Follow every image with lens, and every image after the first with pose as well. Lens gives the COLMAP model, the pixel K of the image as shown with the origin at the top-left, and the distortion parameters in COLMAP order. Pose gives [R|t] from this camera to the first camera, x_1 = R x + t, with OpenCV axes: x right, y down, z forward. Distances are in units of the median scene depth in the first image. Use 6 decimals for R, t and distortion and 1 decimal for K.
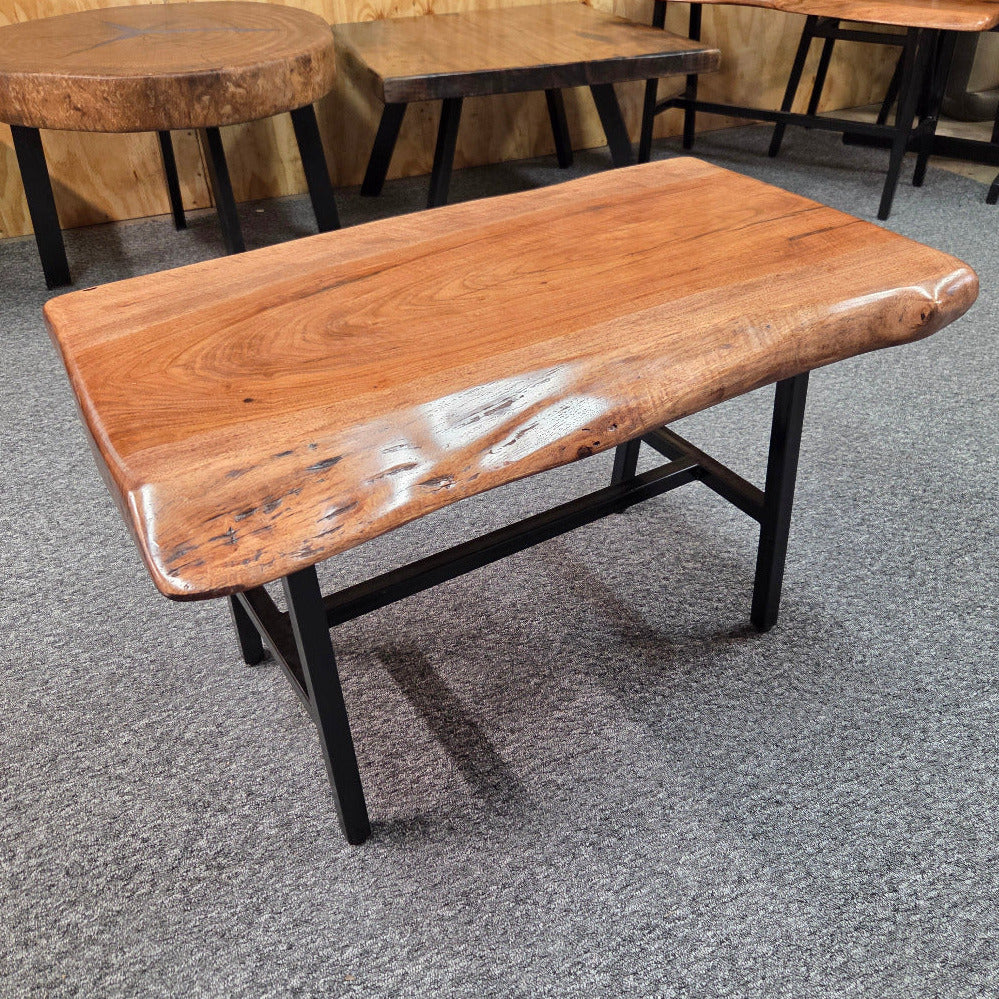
lens RADIAL K [[938.5, 0, 511.1], [0, 938.5, 537.7], [0, 0, 1]] dist [0.046755, -0.023703]
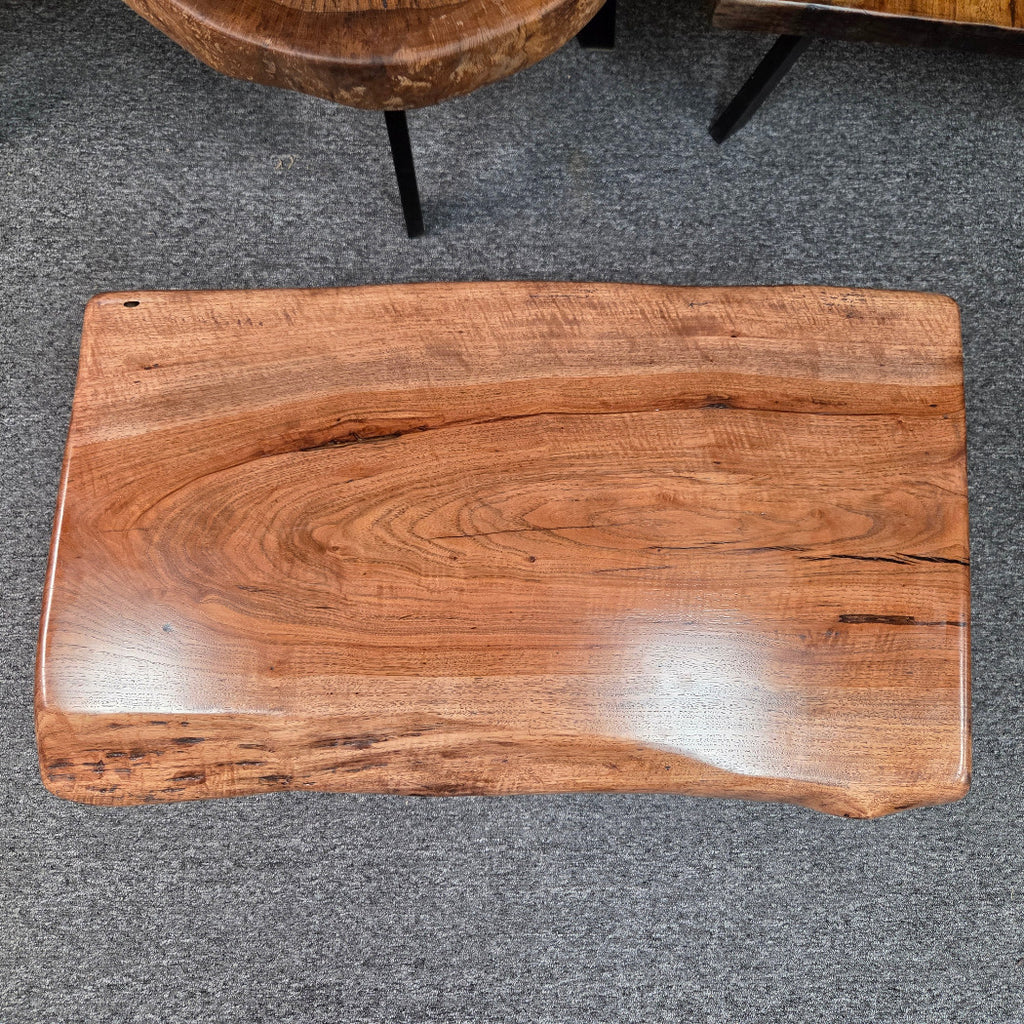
lens RADIAL K [[921.6, 0, 512.0], [0, 921.6, 528.3], [0, 0, 1]] dist [0.056725, -0.055359]
pose [[0.841604, 0.537529, -0.052592, 0.047481], [-0.350994, 0.618346, 0.703172, -0.884166], [0.410495, -0.573333, 0.709072, 0.349572]]
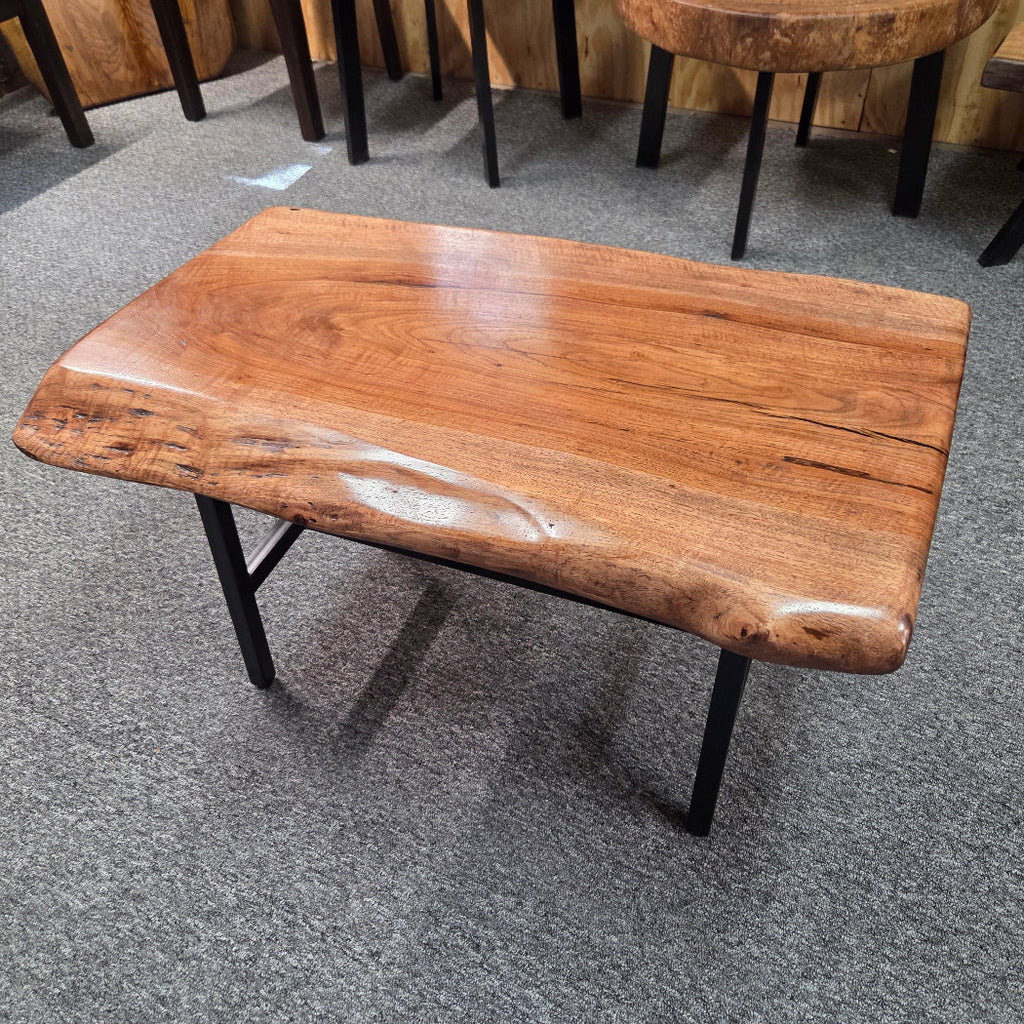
lens RADIAL K [[914.4, 0, 496.4], [0, 914.4, 513.5], [0, 0, 1]] dist [0.054991, -0.043482]
pose [[0.575858, 0.550811, -0.604148, 0.668039], [-0.460566, 0.829120, 0.316922, -0.425956], [0.675475, 0.095748, 0.731140, 0.300733]]
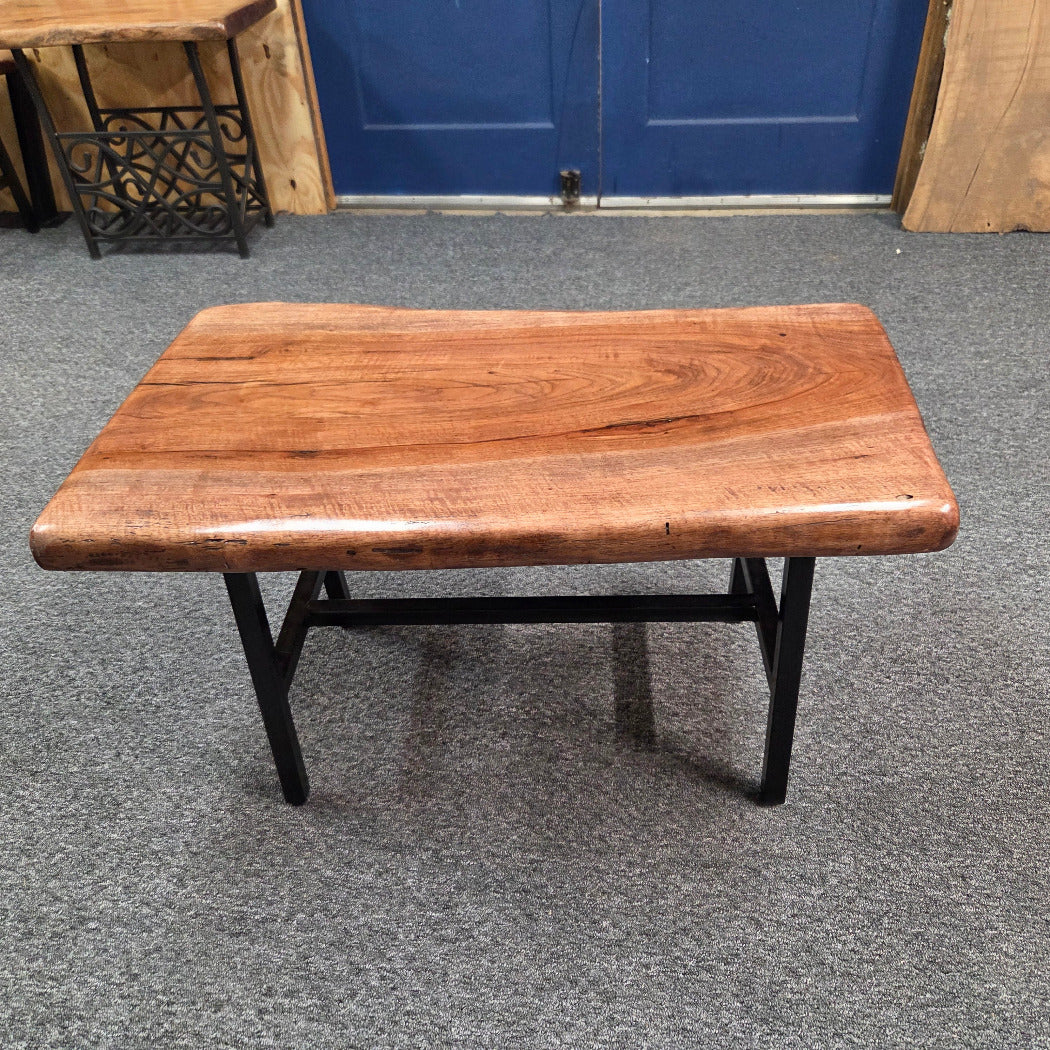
lens RADIAL K [[948.7, 0, 525.0], [0, 948.7, 525.0], [0, 0, 1]] dist [0.051386, -0.028737]
pose [[-0.823305, -0.304772, 0.478834, -0.567411], [0.396835, 0.294090, 0.869501, -1.131861], [-0.405820, 0.905884, -0.121182, 1.230518]]
